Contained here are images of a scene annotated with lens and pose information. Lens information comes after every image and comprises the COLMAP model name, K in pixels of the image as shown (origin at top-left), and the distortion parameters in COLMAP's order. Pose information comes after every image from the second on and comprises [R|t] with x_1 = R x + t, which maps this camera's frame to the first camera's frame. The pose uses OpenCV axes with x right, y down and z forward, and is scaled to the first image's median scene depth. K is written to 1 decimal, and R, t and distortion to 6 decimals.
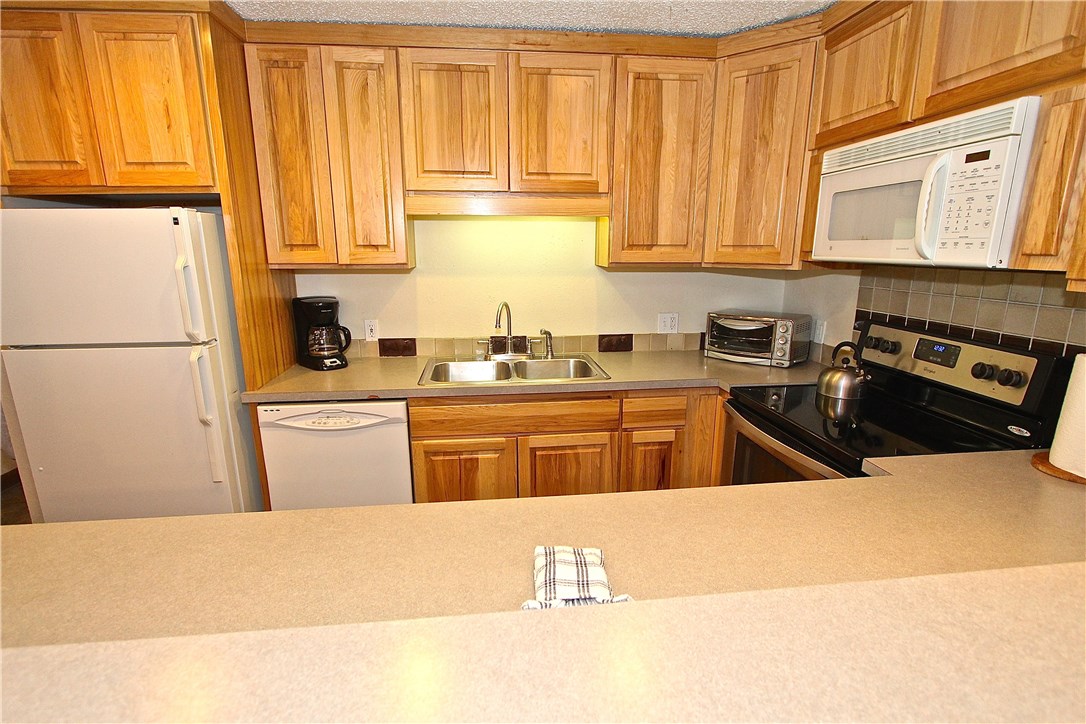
lens RADIAL K [[533.4, 0, 543.0], [0, 533.4, 362.0], [0, 0, 1]] dist [-0.003515, -0.000109]
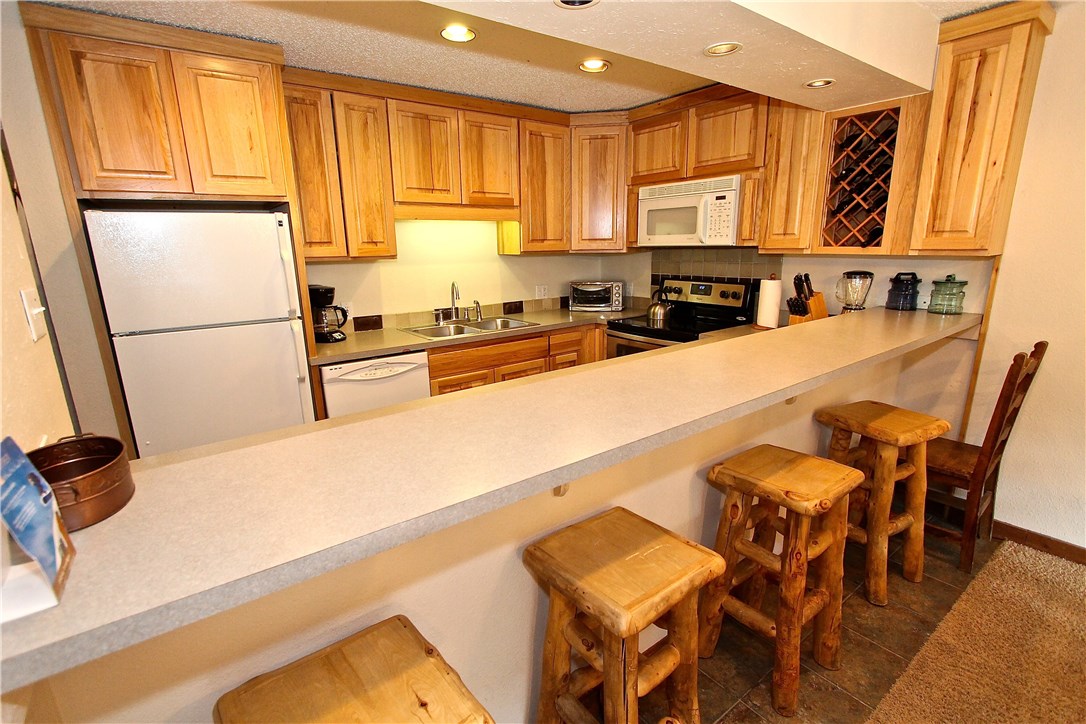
lens RADIAL K [[515.3, 0, 543.0], [0, 515.3, 362.0], [0, 0, 1]] dist [-0.002379, 0.000214]
pose [[0.855101, -0.130017, 0.501894, -0.686198], [0.127097, 0.991075, 0.040200, 0.085762], [-0.502642, 0.029414, 0.863994, -0.337732]]
